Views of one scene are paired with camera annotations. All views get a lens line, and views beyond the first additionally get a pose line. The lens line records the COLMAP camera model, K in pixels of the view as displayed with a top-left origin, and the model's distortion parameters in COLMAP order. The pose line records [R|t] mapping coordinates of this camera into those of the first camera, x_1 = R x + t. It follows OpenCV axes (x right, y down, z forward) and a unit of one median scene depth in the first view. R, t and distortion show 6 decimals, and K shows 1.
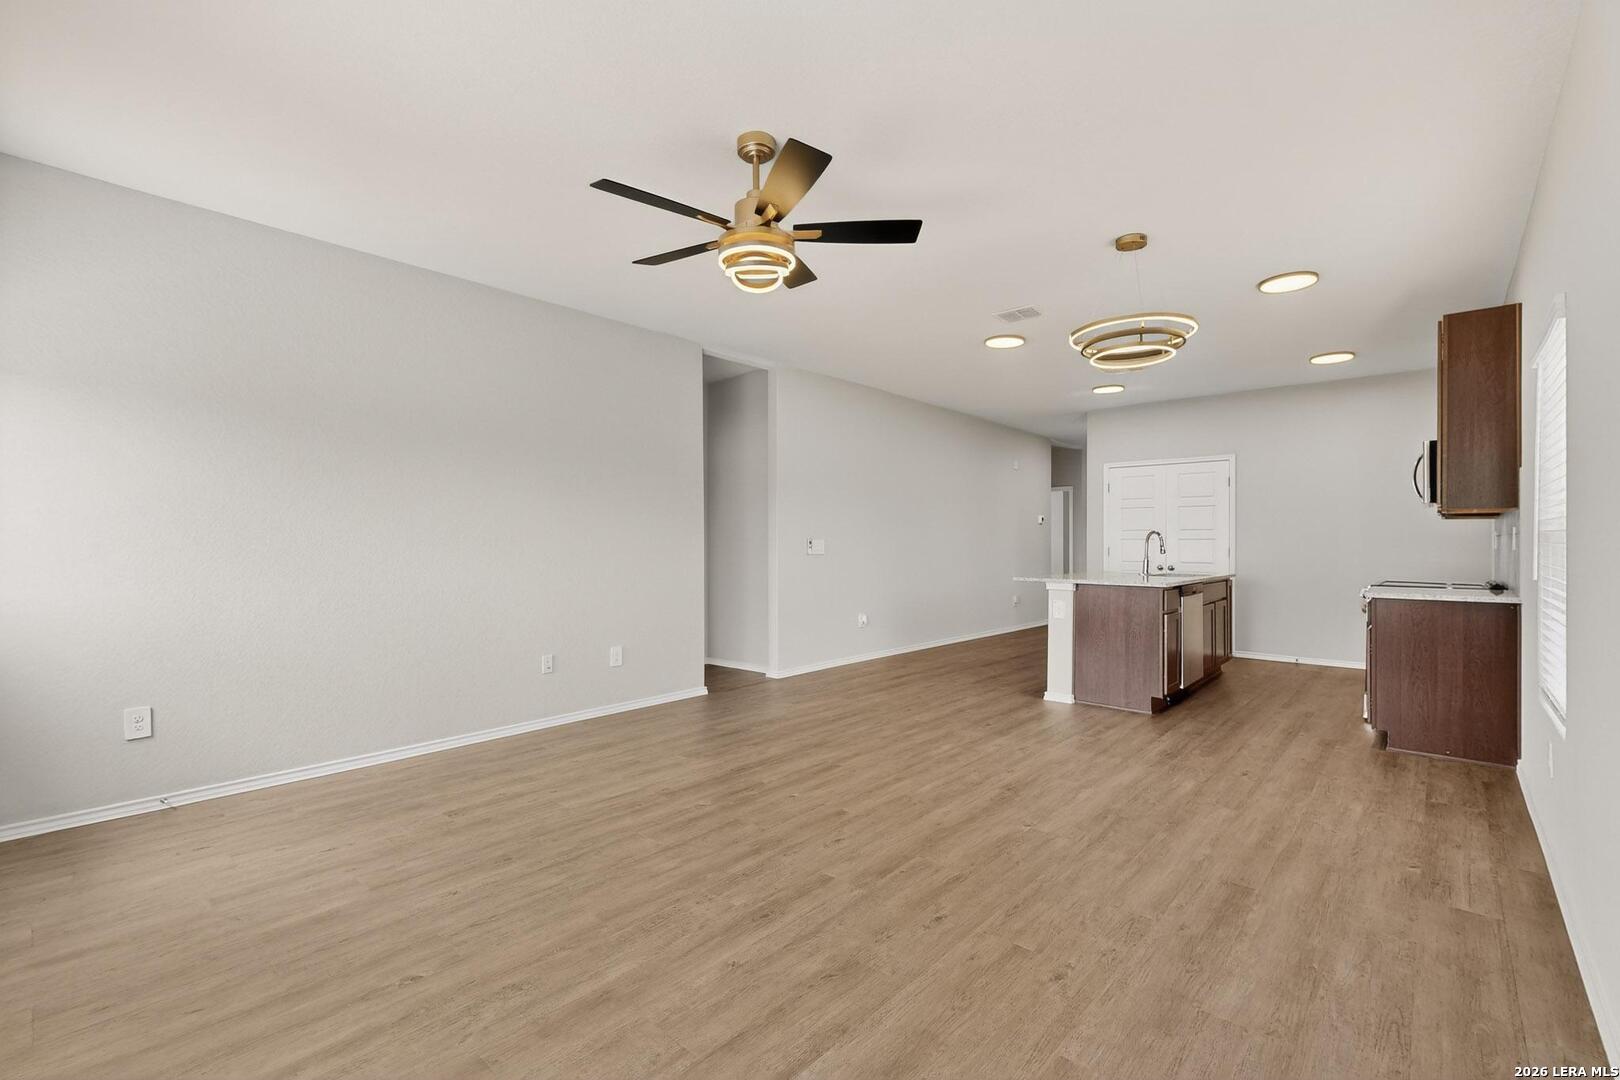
lens RADIAL K [[704.2, 0, 818.3], [0, 704.2, 536.1], [0, 0, 1]] dist [-0.000309, 0.000375]
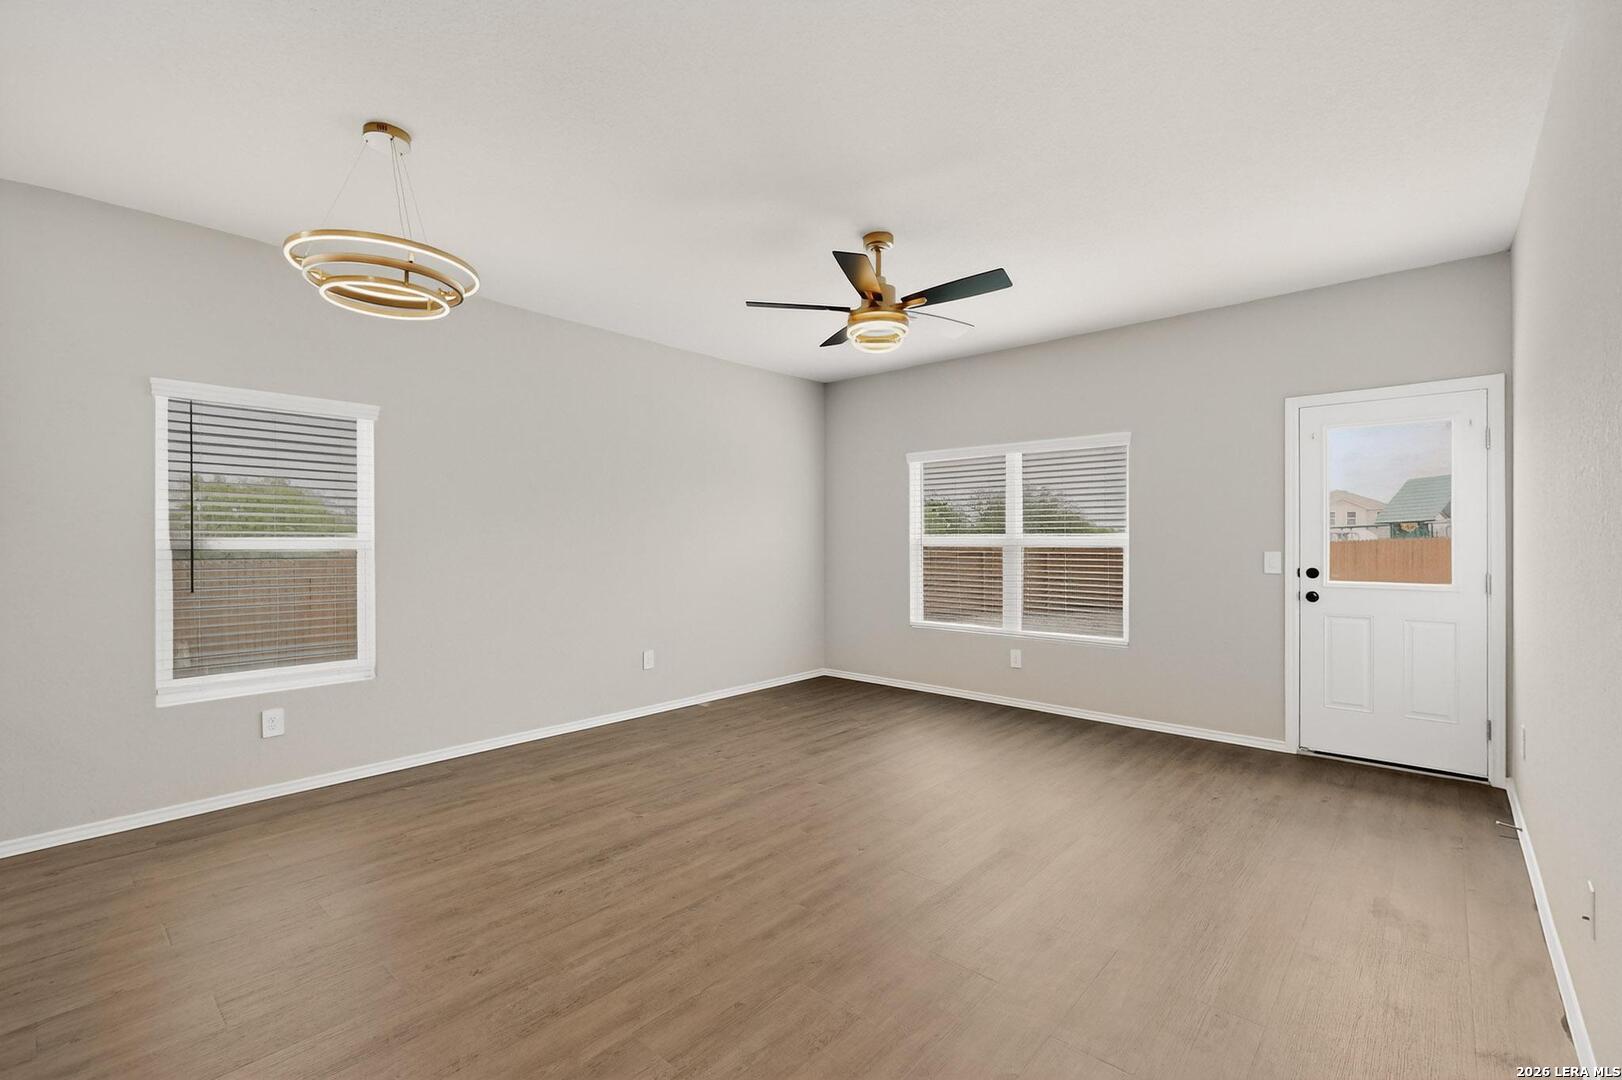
lens RADIAL K [[710.5, 0, 811.0], [0, 710.5, 540.0], [0, 0, 1]] dist [-0.001902, -0.000646]
pose [[-0.999972, 0.002463, 0.007059, 0.017157], [0.002383, 0.999933, -0.011333, -0.006012], [-0.007086, -0.011316, -0.999911, 1.783784]]
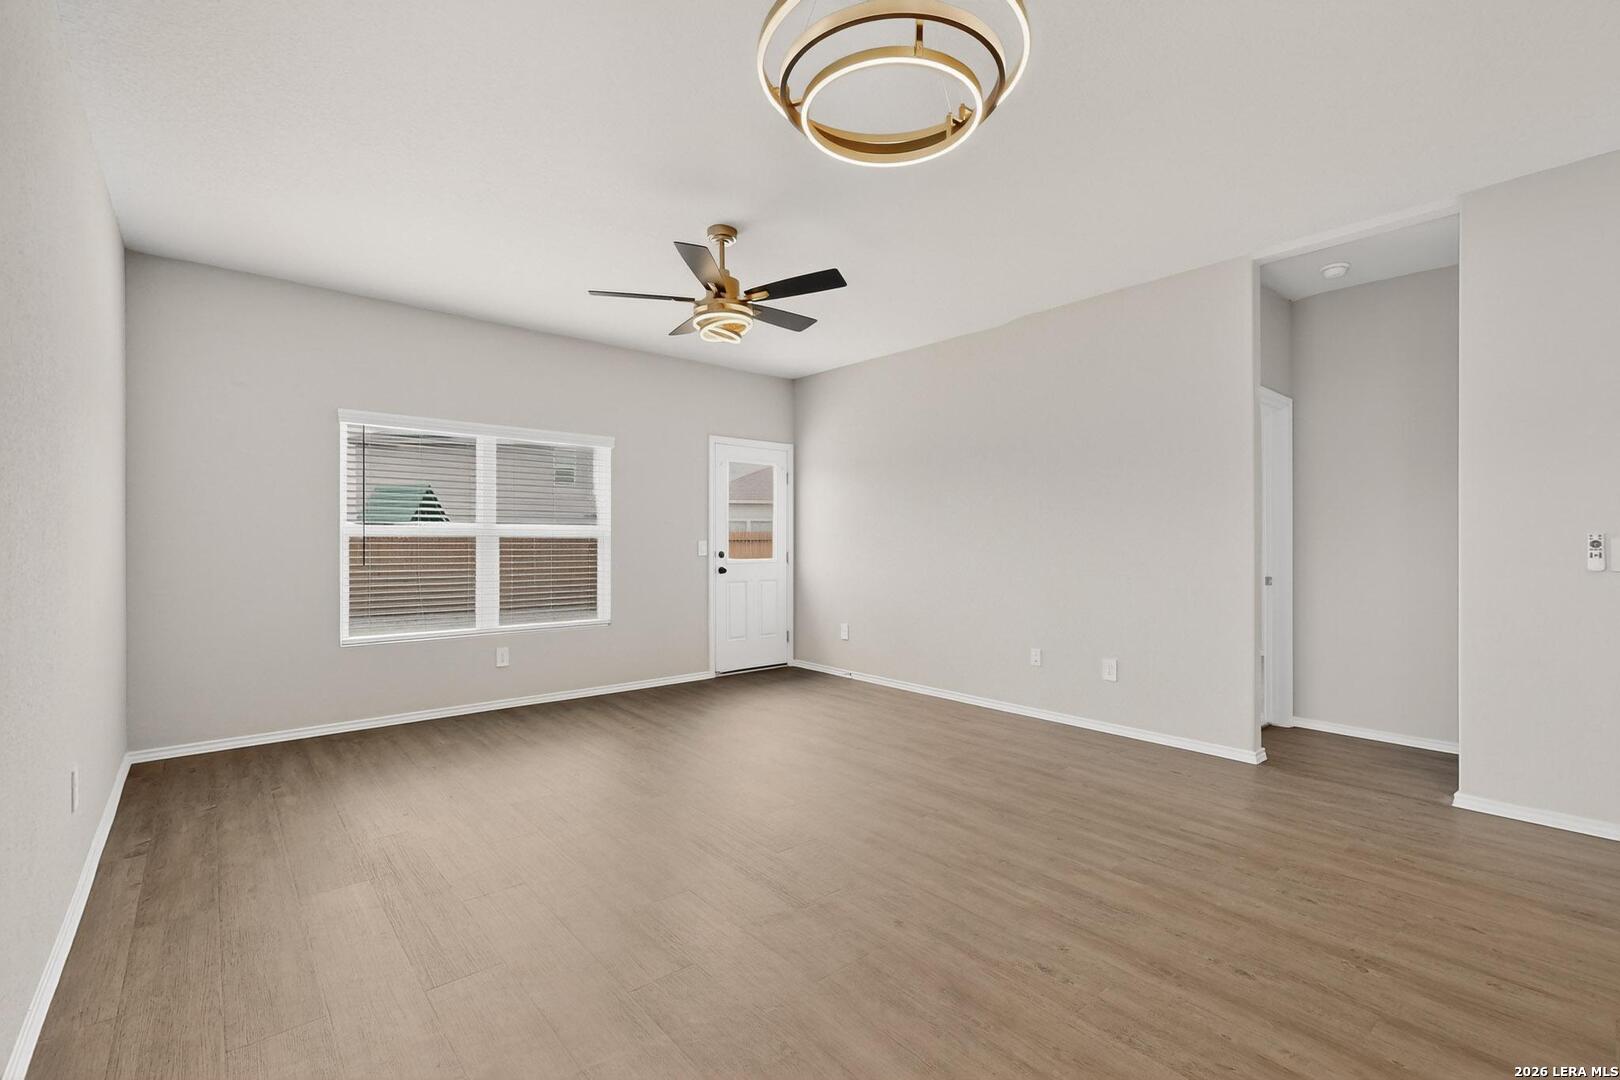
lens RADIAL K [[709.6, 0, 810.0], [0, 709.6, 540.0], [0, 0, 1]] dist [-0.001902, -0.000646]
pose [[-0.142627, 0.003250, -0.989771, 0.933660], [0.009557, 0.999953, 0.001906, -0.000904], [0.989730, -0.009187, -0.142651, 1.059736]]
